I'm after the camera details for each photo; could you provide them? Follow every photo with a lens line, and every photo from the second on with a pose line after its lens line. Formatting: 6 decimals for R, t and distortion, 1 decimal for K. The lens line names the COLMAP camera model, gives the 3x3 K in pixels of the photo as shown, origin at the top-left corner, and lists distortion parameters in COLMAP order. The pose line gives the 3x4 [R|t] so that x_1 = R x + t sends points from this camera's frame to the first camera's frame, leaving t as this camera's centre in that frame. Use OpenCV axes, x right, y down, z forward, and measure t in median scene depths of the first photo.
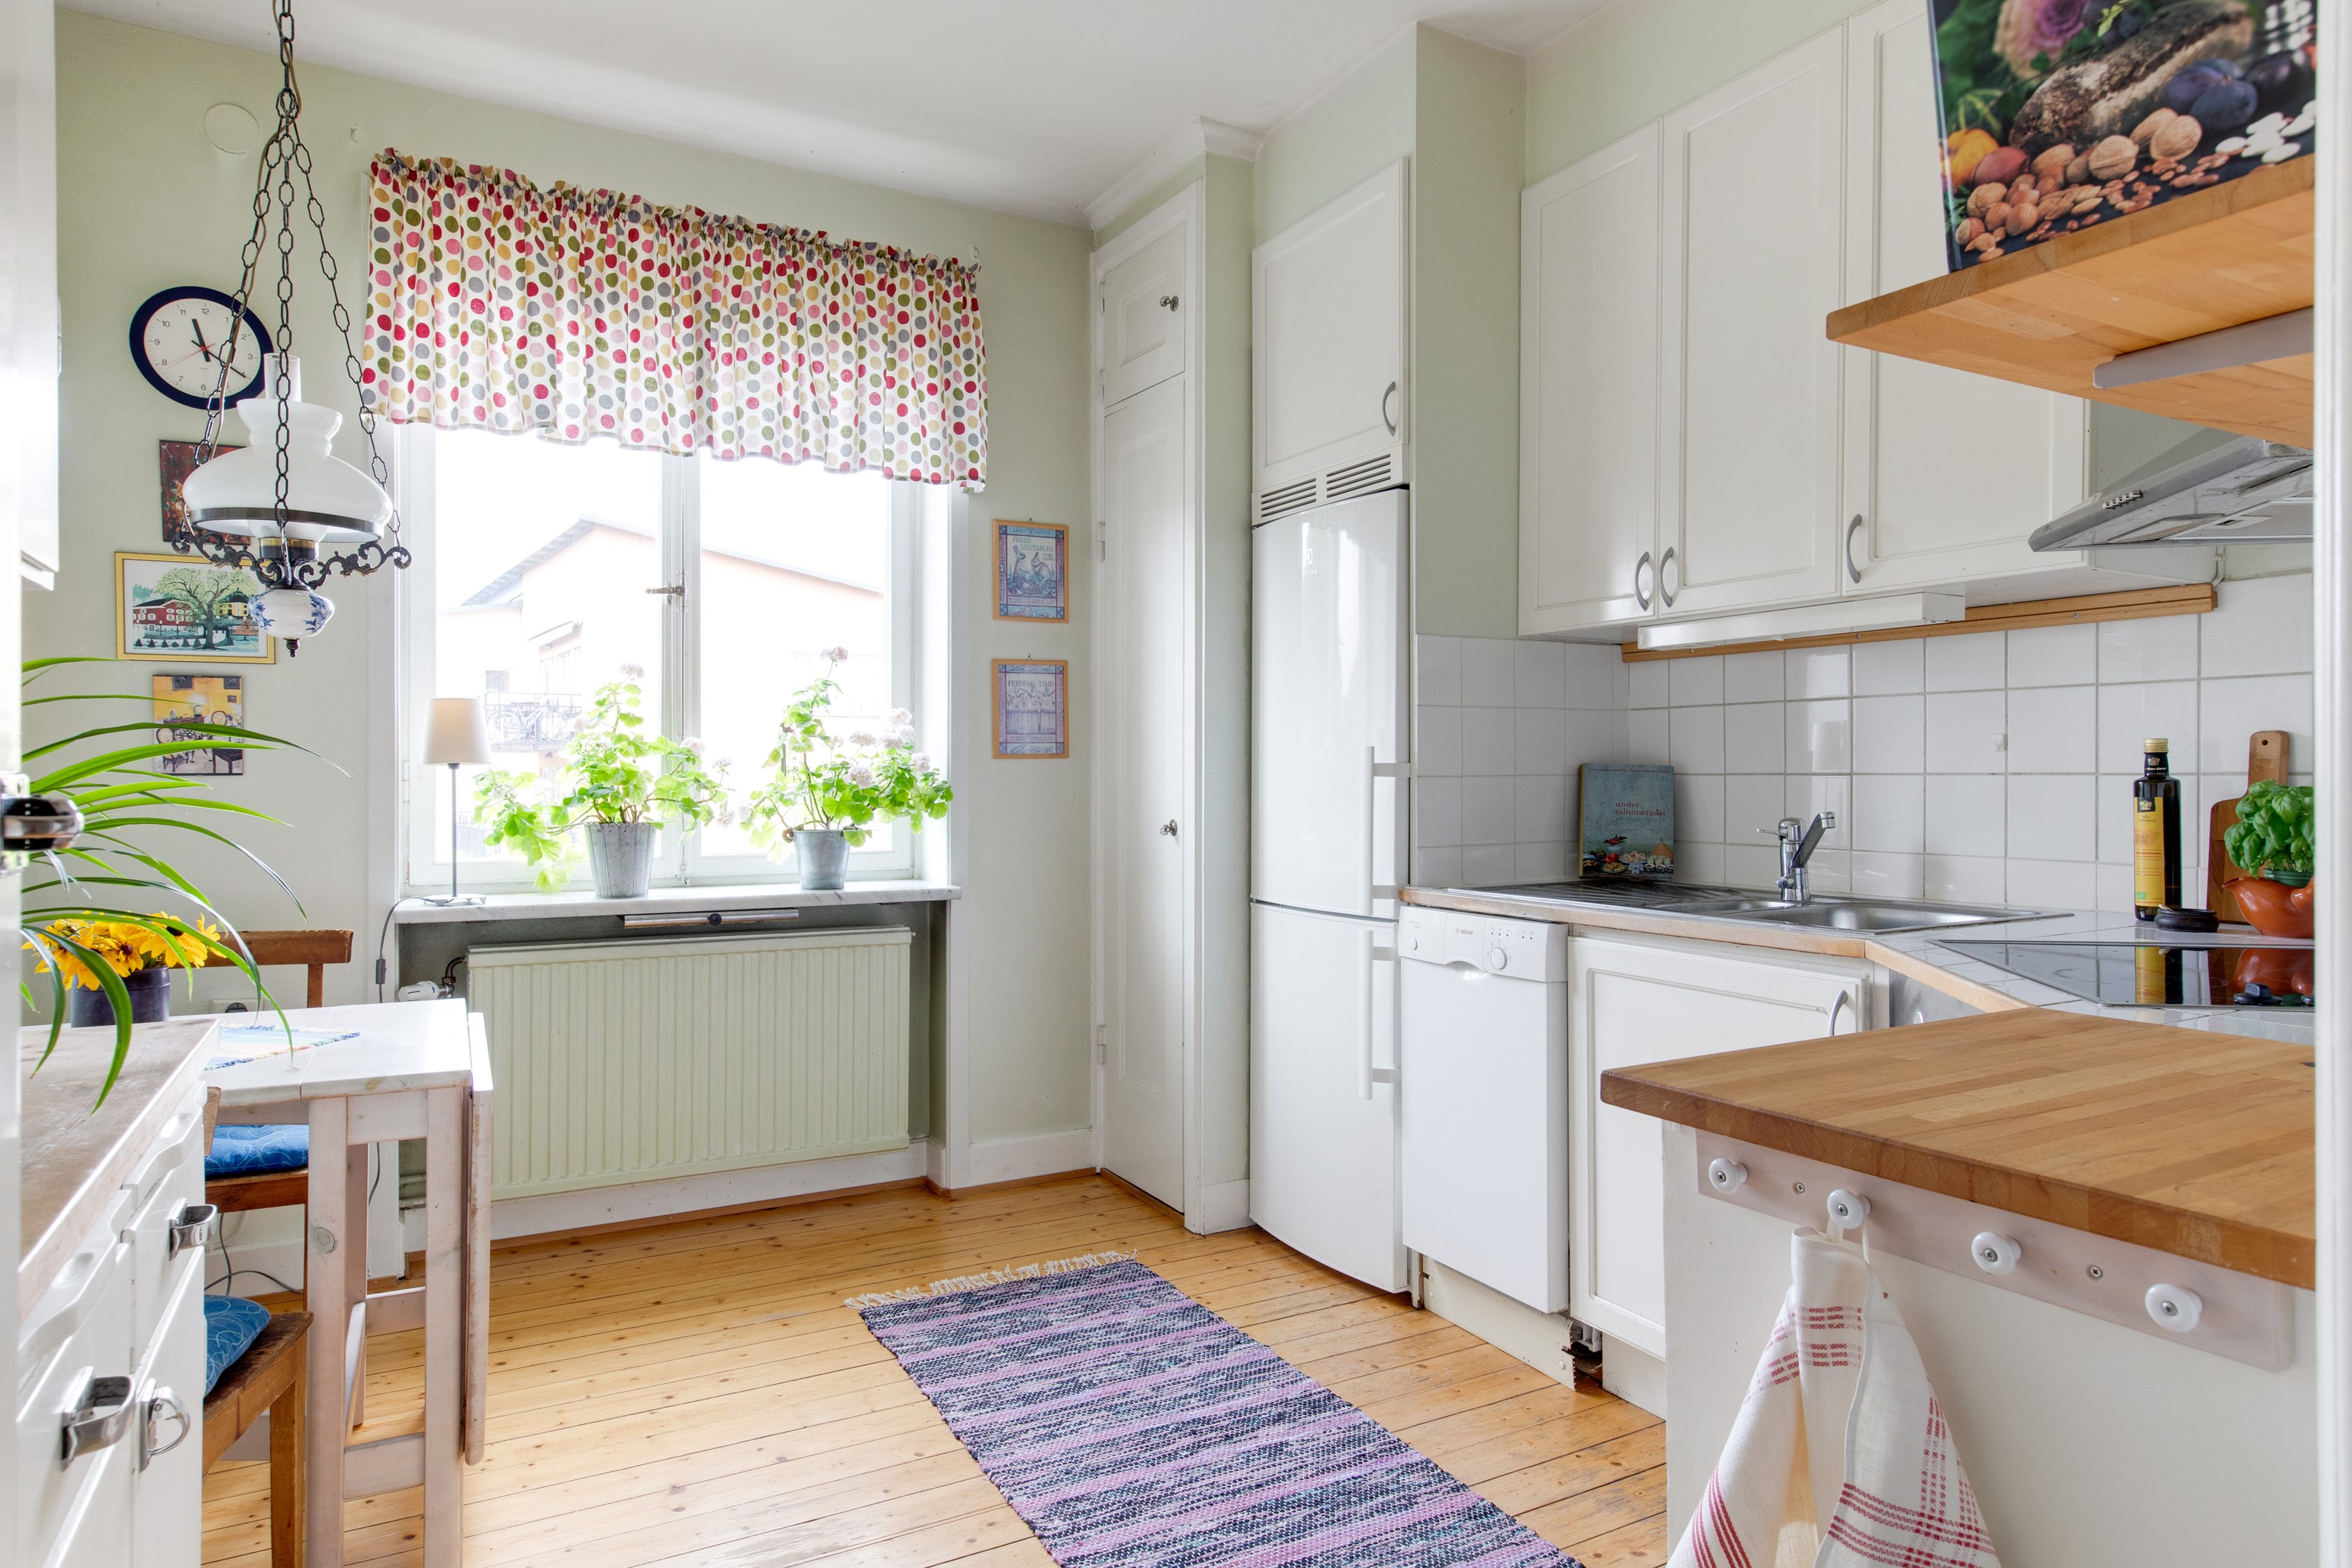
lens RADIAL K [[1451.1, 0, 1241.0], [0, 1451.1, 794.1], [0, 0, 1]] dist [0.008380, 0.000259]
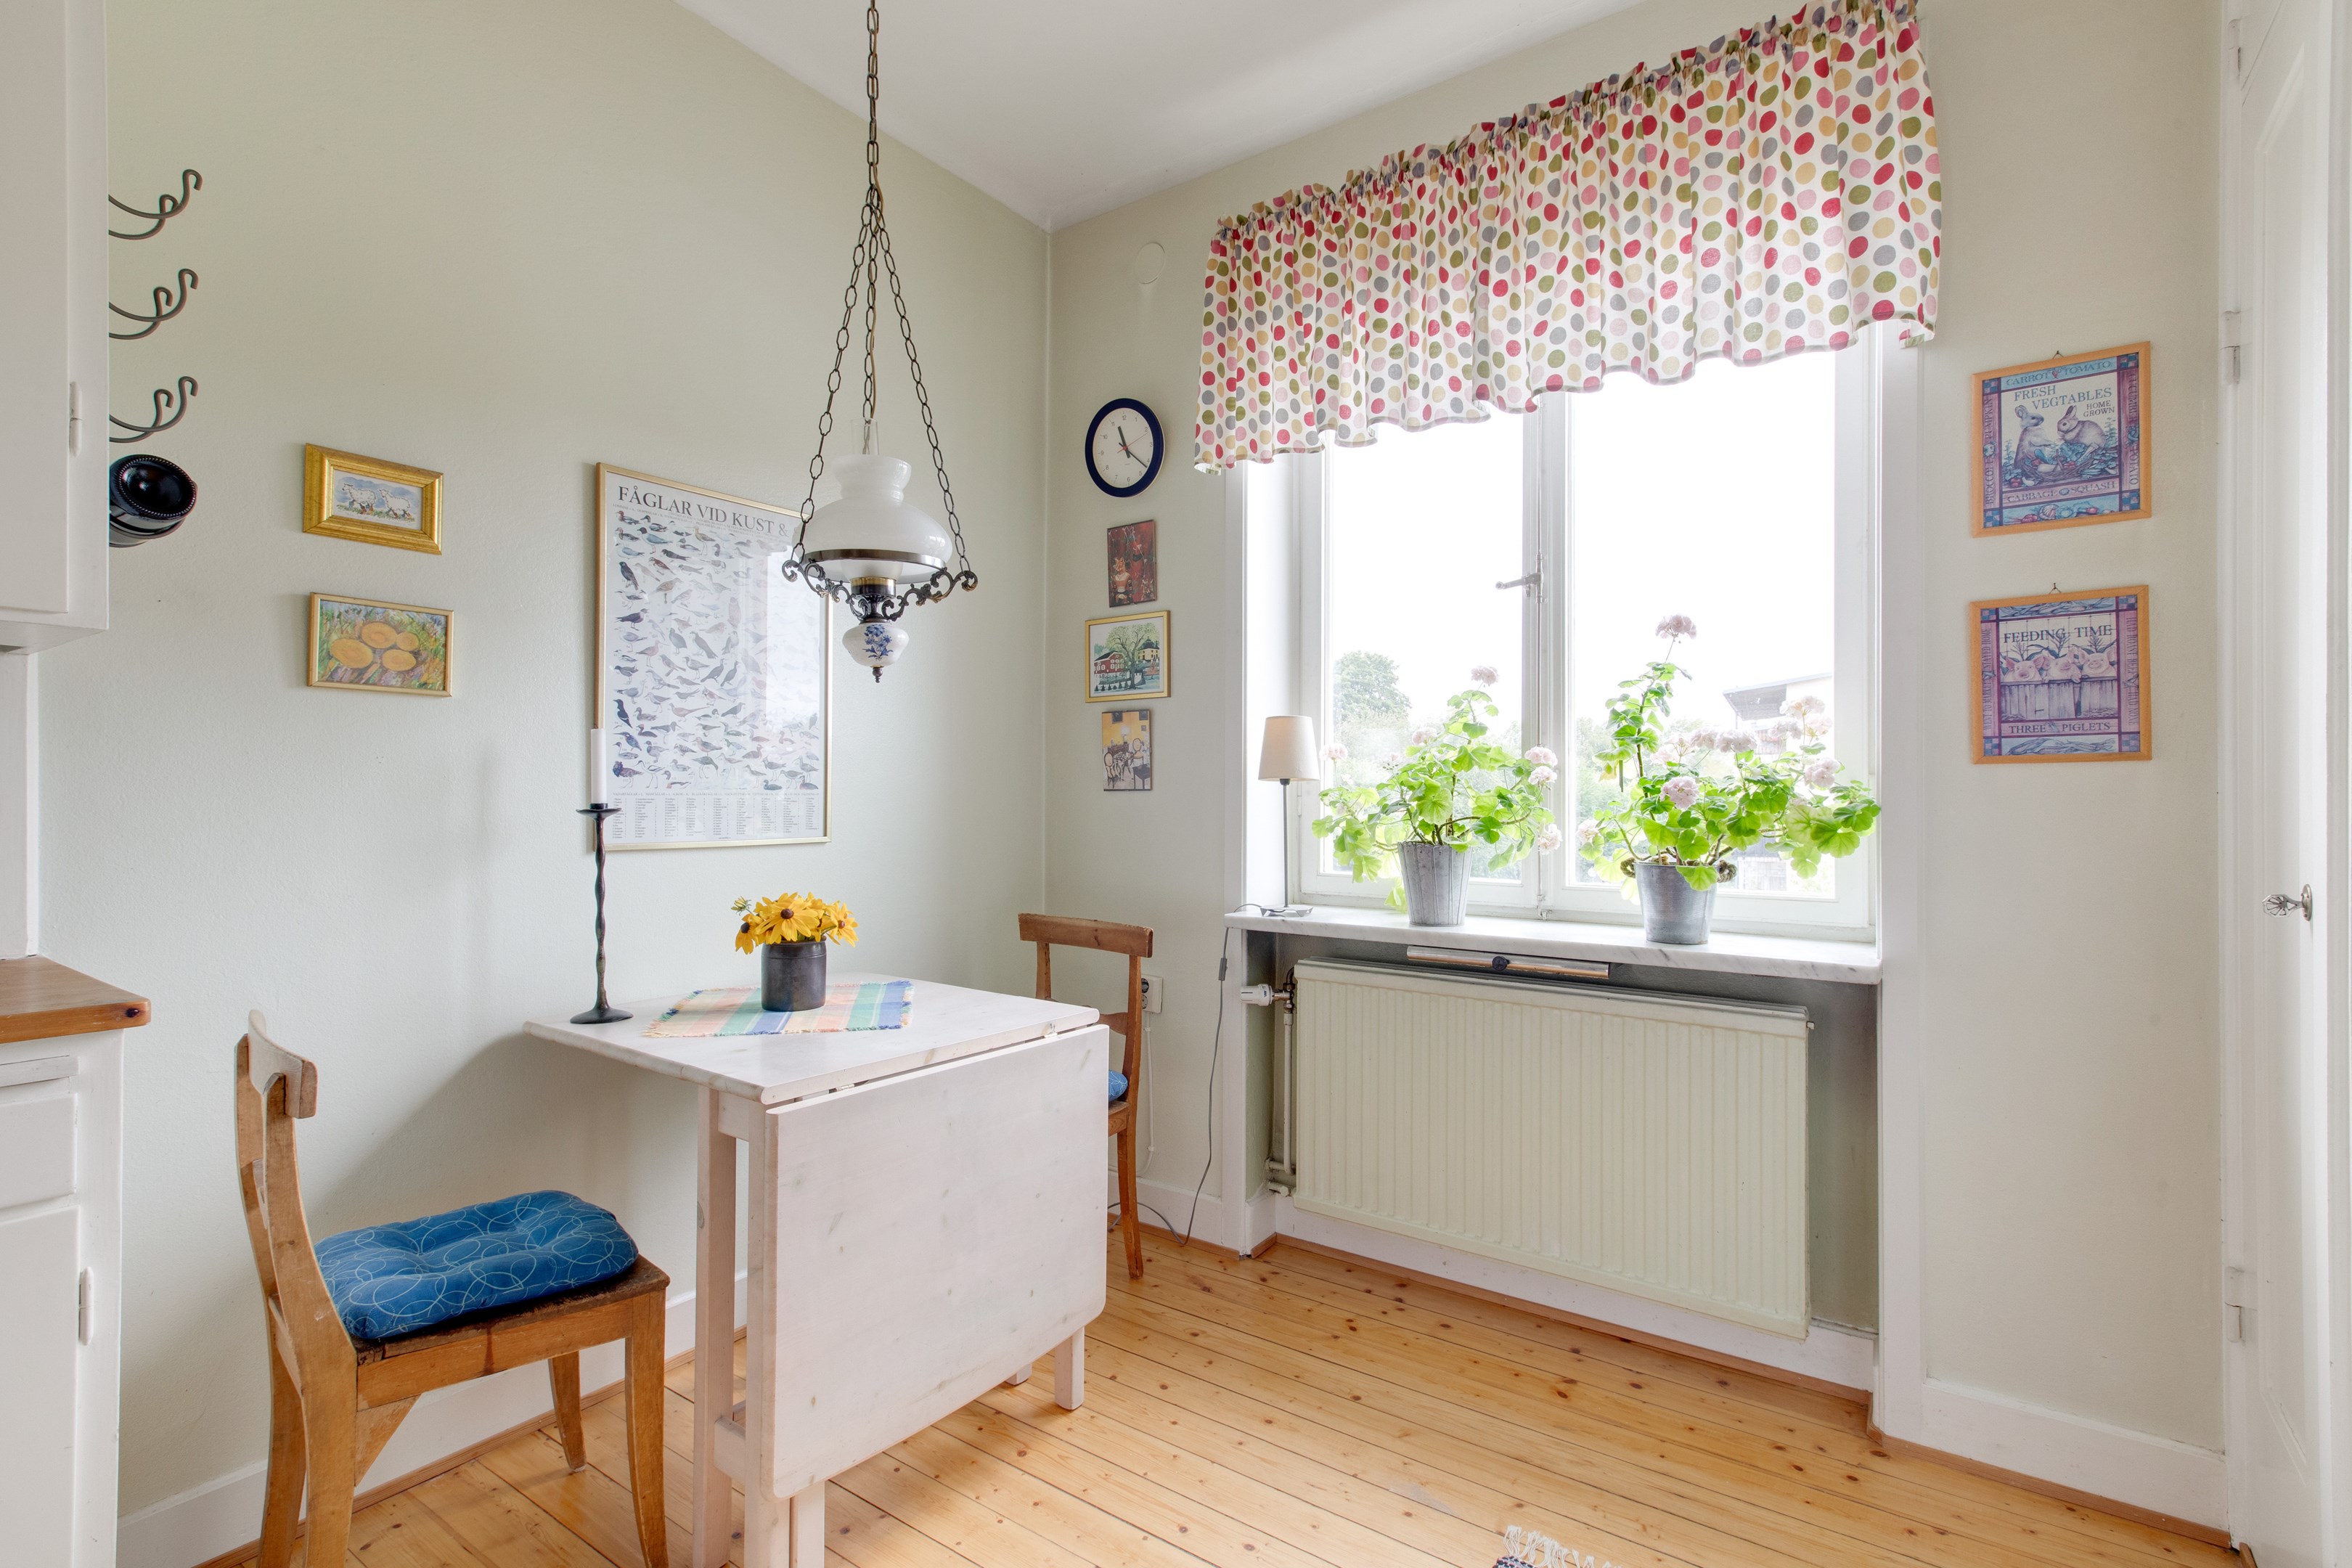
lens RADIAL K [[1107.0, 0, 1218.0], [0, 1107.0, 794.8], [0, 0, 1]] dist [0.008167, 0.000389]
pose [[0.380002, -0.000977, -0.924985, 0.169101], [-0.016674, 0.999830, -0.007906, -0.002816], [0.924835, 0.018428, 0.379921, 0.624776]]
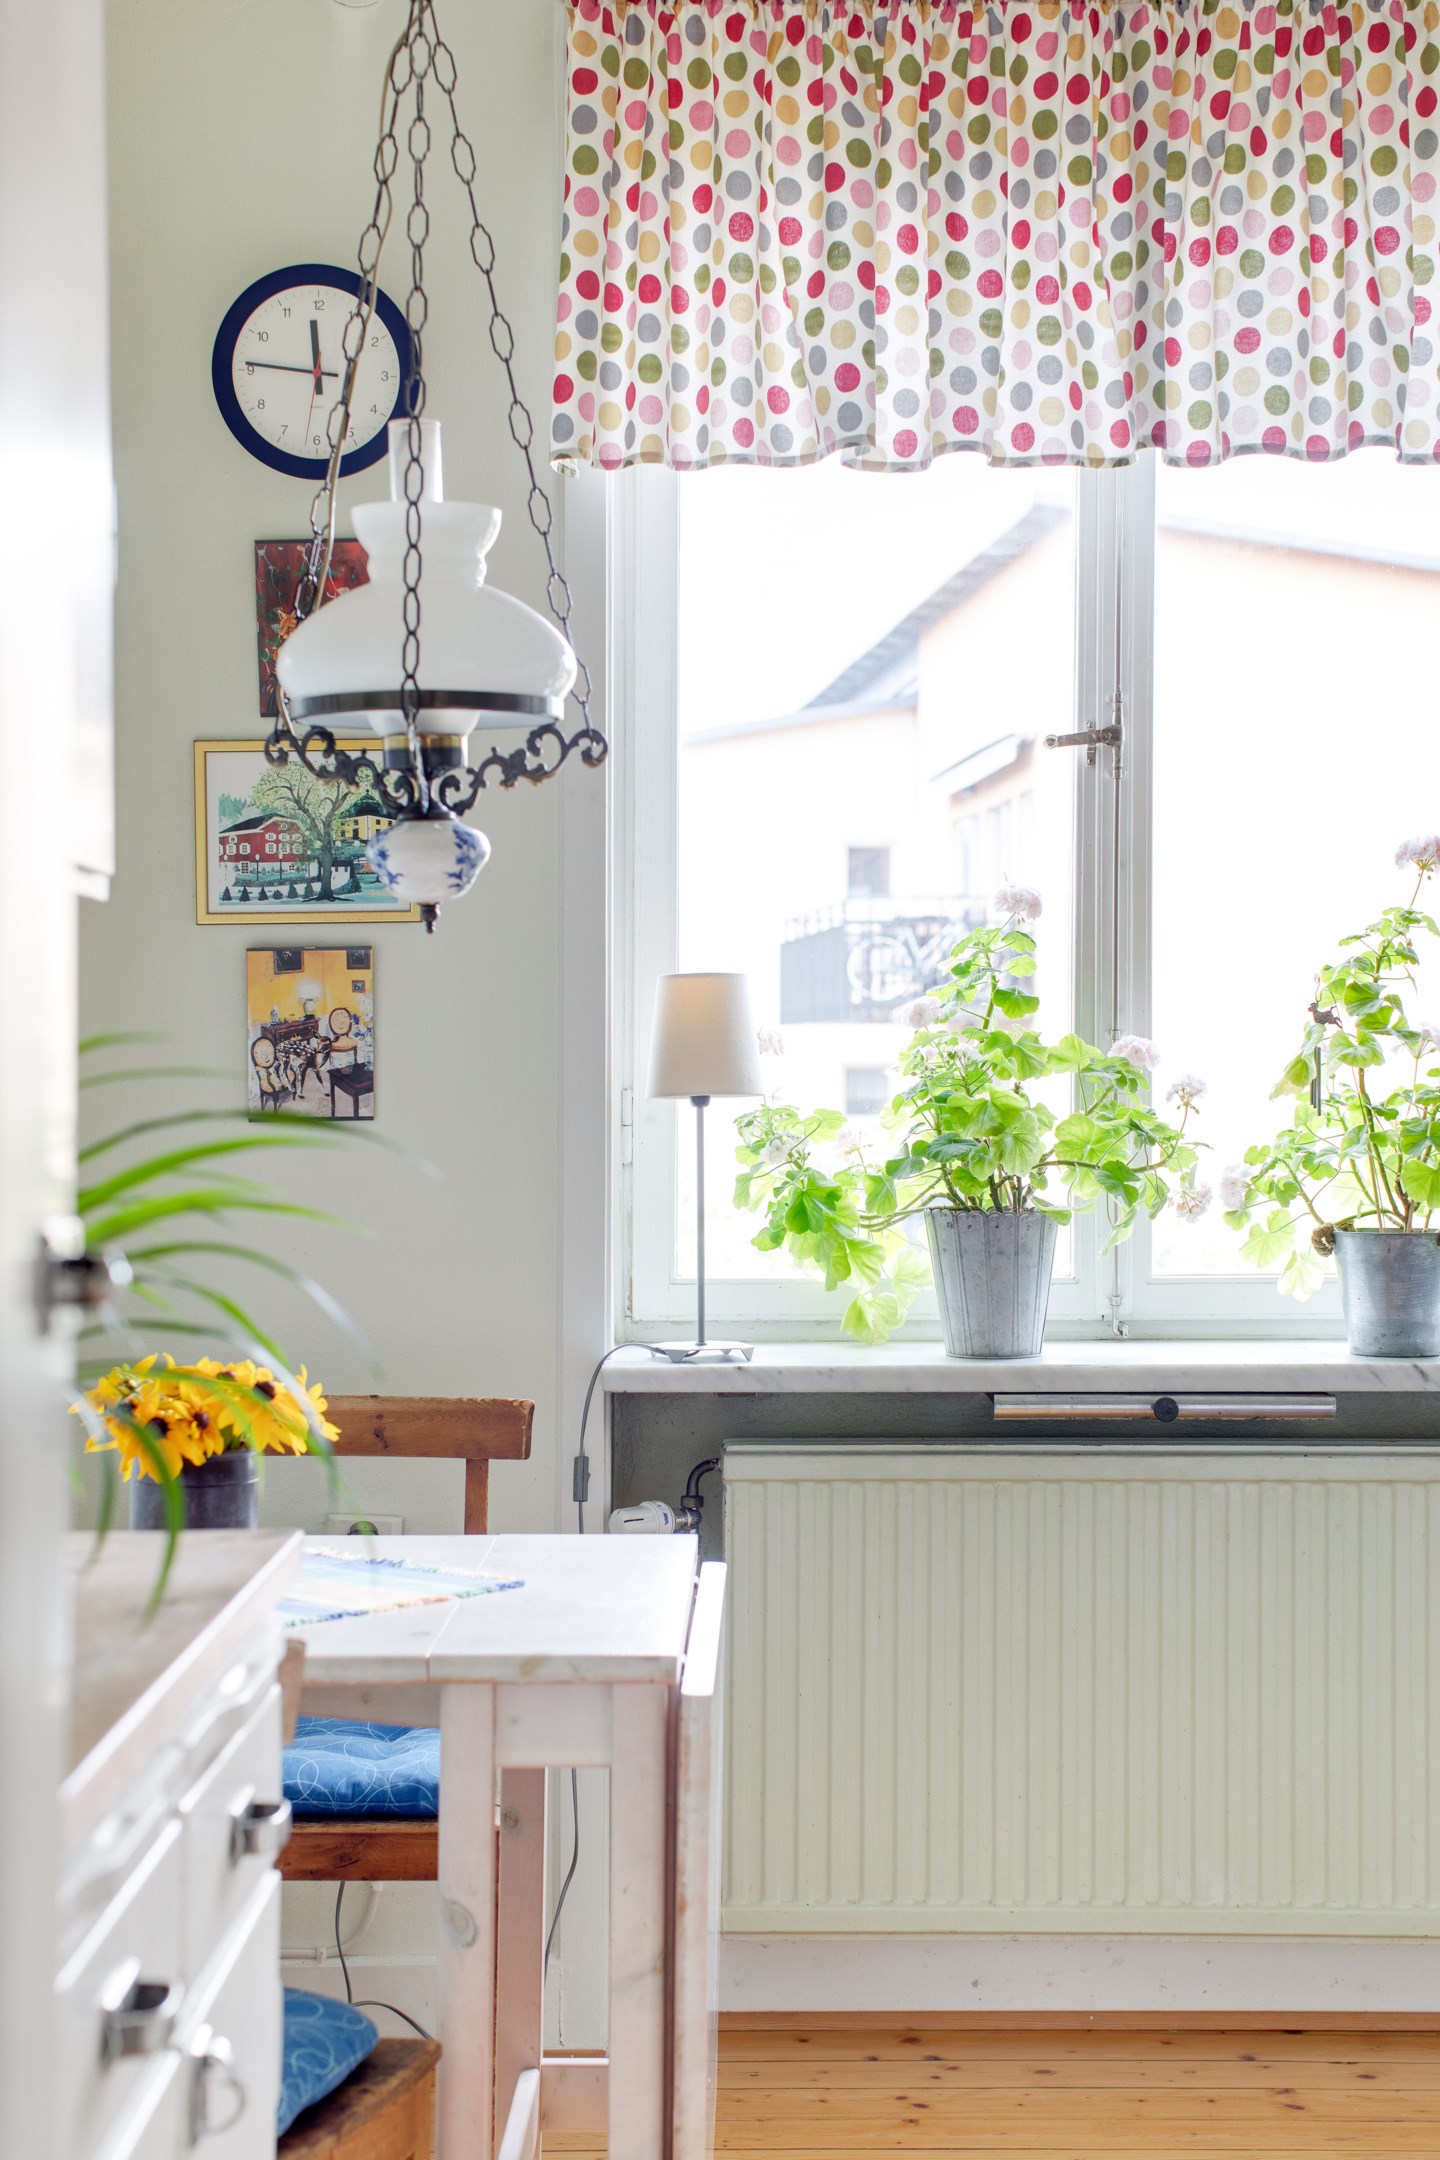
lens RADIAL K [[3658.6, 0, 718.4], [0, 3658.6, 1133.0], [0, 0, 1]] dist [0.190615, 0.000000]
pose [[0.866807, 0.007120, -0.498593, 0.127603], [-0.003109, 0.999956, 0.008874, -0.018489], [0.498634, -0.006142, 0.866791, -0.152393]]
